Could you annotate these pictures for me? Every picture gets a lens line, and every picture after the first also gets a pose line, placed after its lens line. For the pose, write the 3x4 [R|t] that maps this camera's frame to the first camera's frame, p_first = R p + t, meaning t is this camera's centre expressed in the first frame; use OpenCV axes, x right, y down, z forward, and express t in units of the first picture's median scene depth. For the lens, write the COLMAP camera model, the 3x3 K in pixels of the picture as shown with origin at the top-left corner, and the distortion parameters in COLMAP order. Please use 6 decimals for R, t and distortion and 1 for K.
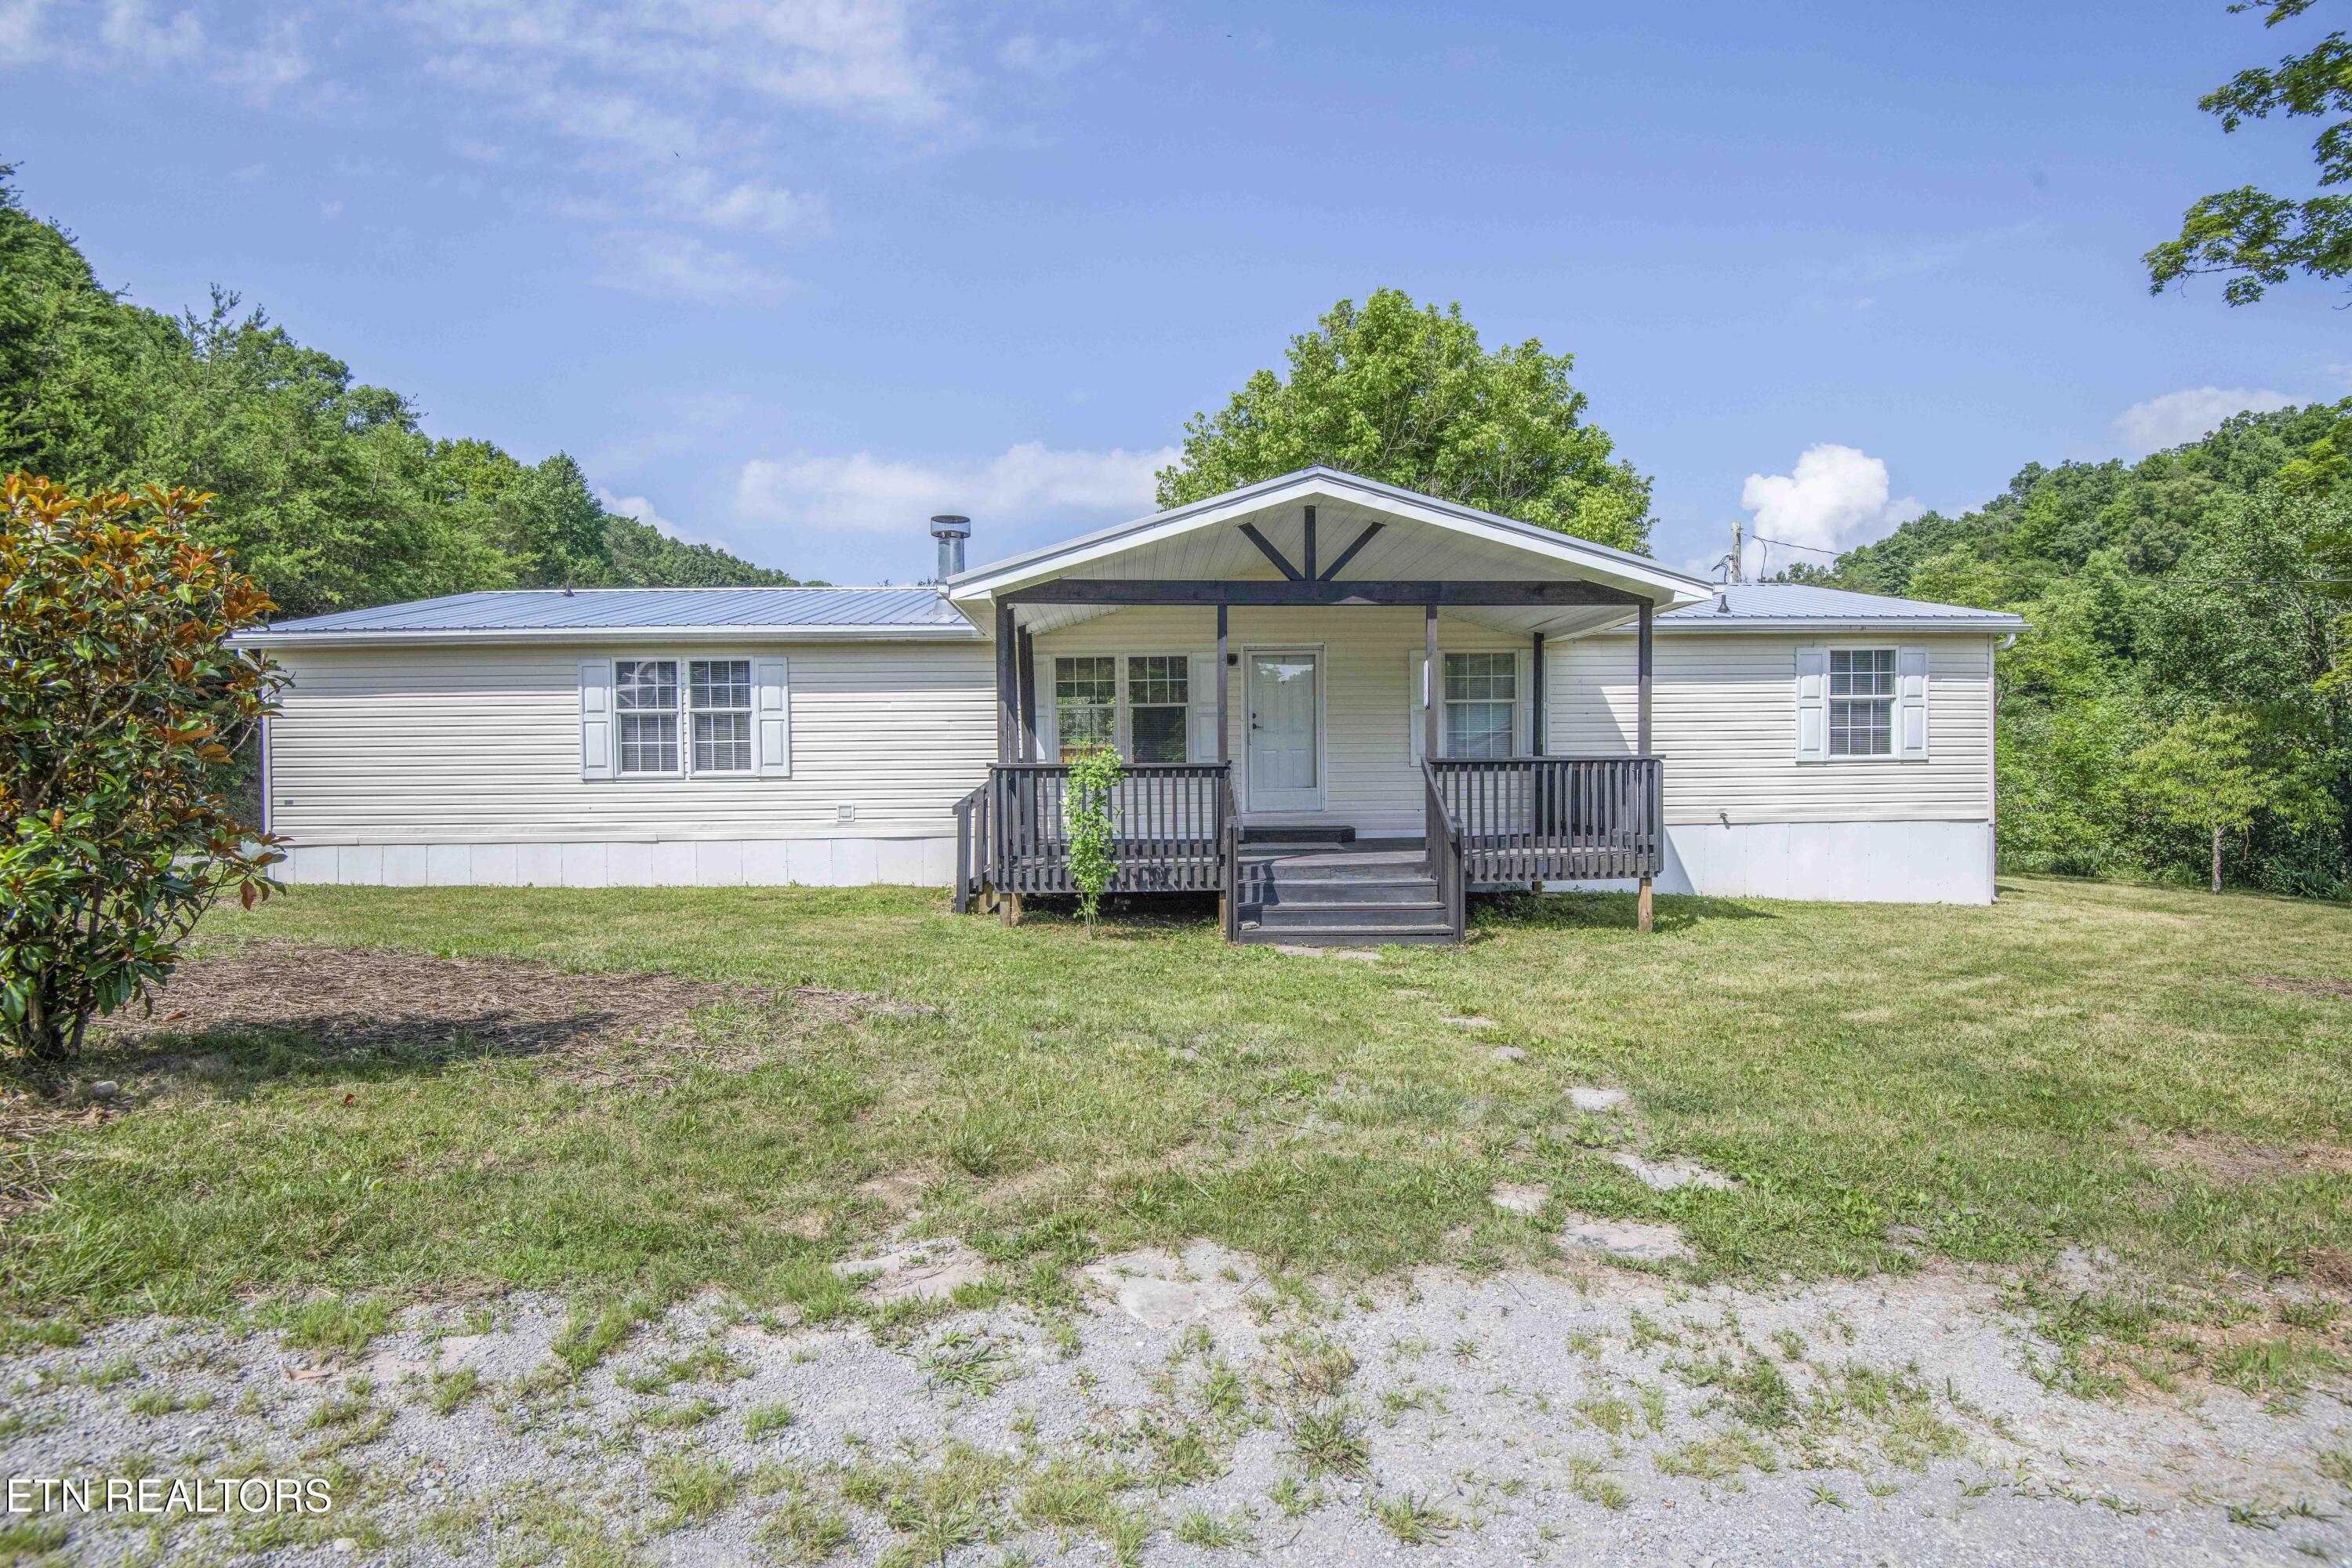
lens RADIAL K [[1086.6, 0, 1188.3], [0, 1086.6, 784.4], [0, 0, 1]] dist [-0.027193, -0.009154]
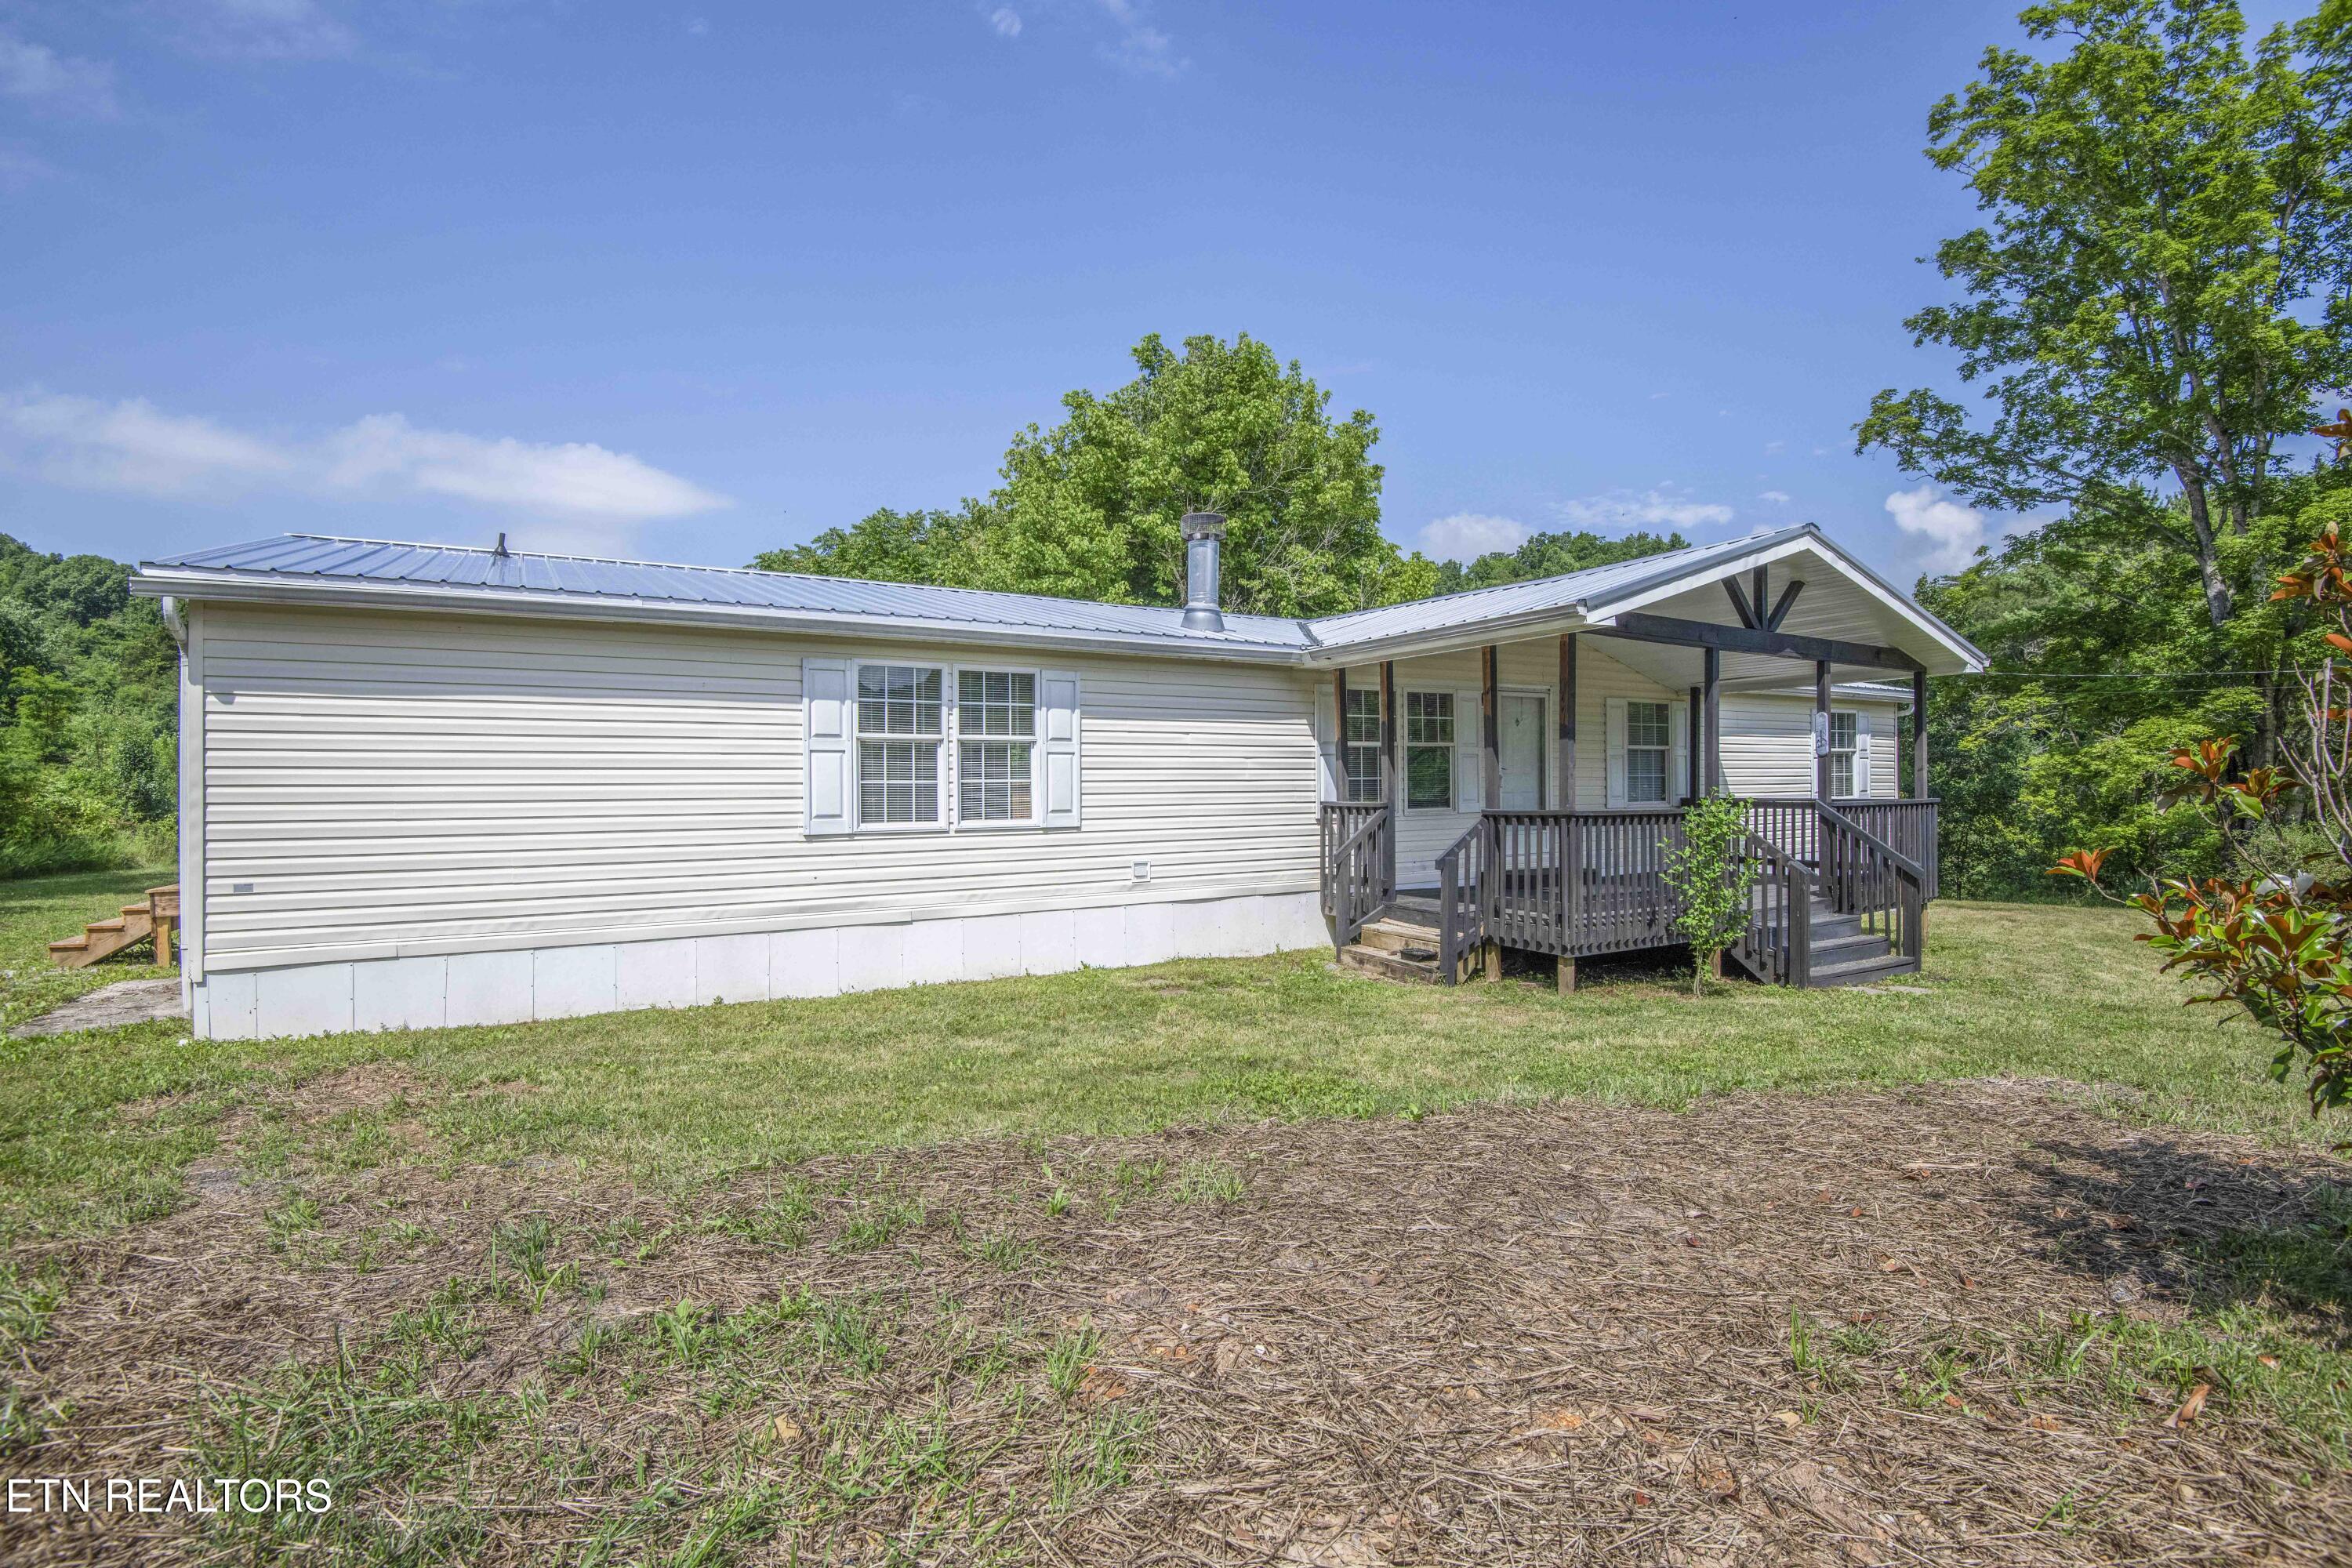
lens RADIAL K [[1086.6, 0, 1178.1], [0, 1086.6, 780.4], [0, 0, 1]] dist [-0.027193, -0.009154]
pose [[0.875443, 0.005812, 0.483286, -0.682380], [0.011870, 0.999368, -0.033521, -0.013755], [-0.483175, 0.035082, 0.874821, 0.291375]]
